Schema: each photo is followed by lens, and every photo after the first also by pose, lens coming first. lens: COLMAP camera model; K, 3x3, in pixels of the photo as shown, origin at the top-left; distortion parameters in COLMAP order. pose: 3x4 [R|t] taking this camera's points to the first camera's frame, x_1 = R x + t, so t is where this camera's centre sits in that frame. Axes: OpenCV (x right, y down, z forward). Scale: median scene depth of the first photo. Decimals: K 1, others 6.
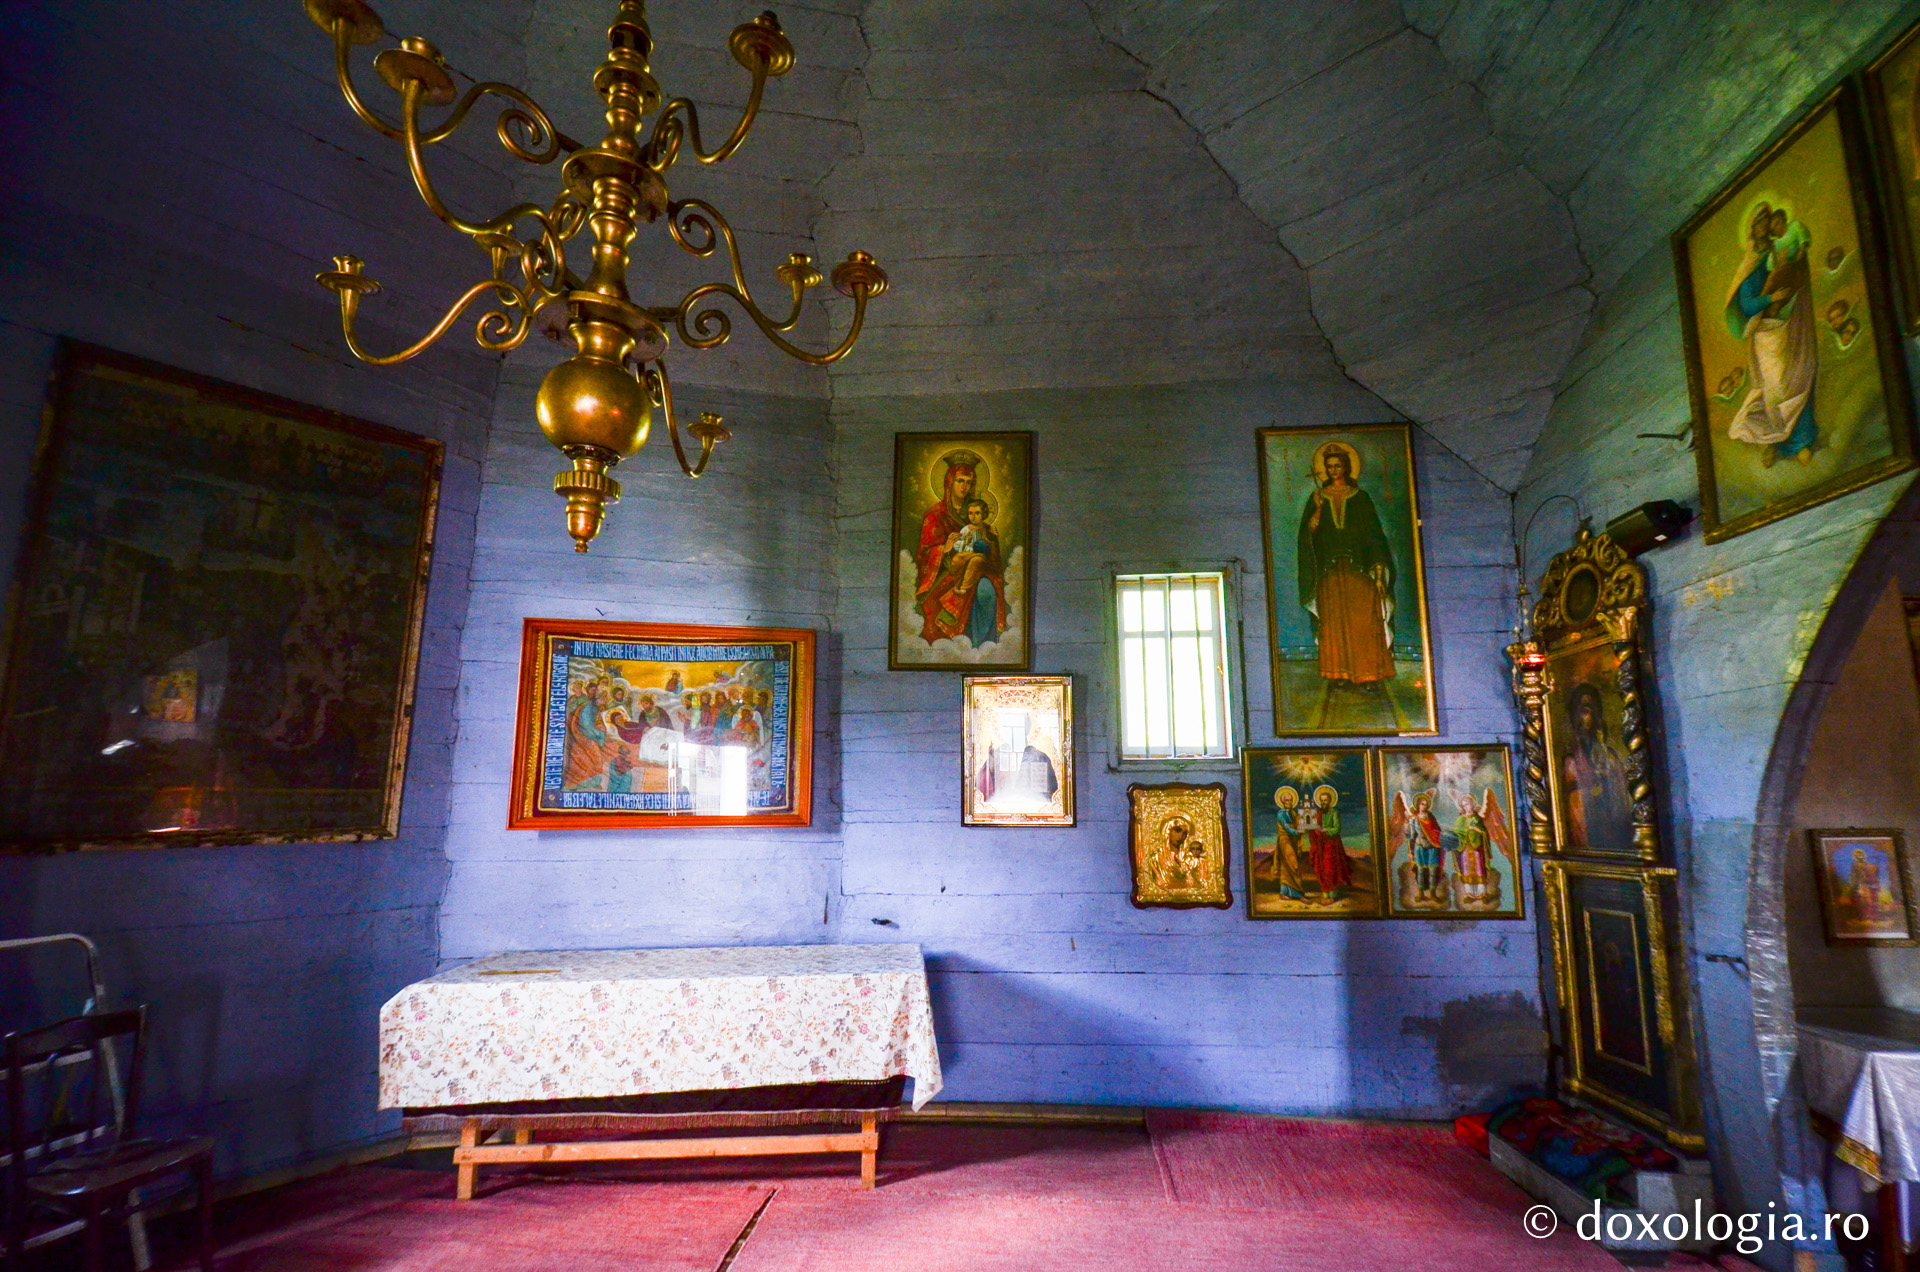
lens RADIAL K [[834.5, 0, 969.4], [0, 834.5, 628.5], [0, 0, 1]] dist [-0.027455, -0.002813]
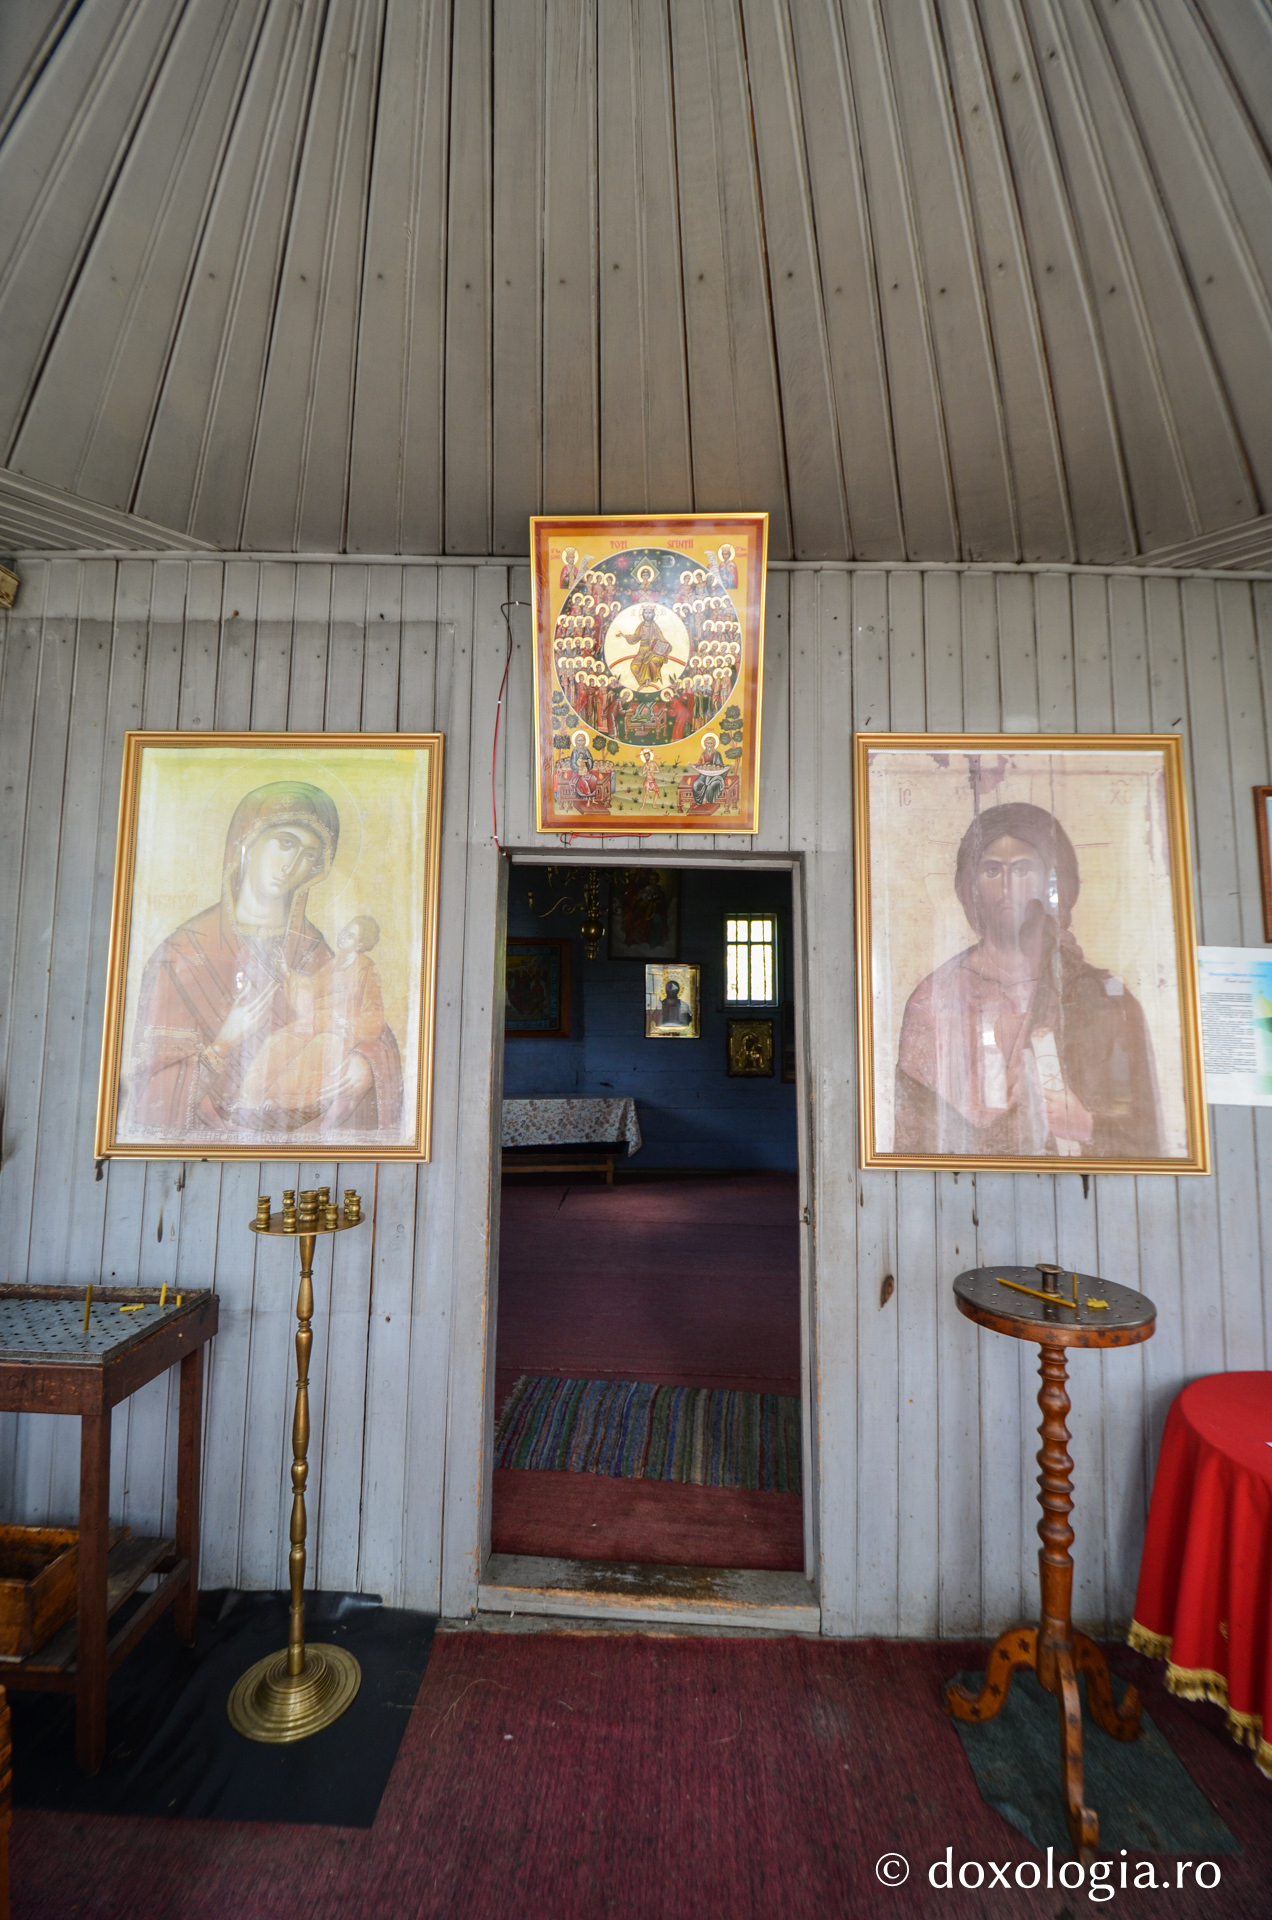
lens RADIAL K [[834.5, 0, 633.7], [0, 834.5, 958.1], [0, 0, 1]] dist [-0.027455, -0.002813]
pose [[0.998540, 0.012604, 0.052518, -0.141791], [-0.018189, 0.994065, 0.107252, -0.169984], [-0.050855, -0.108051, 0.992844, -0.977117]]
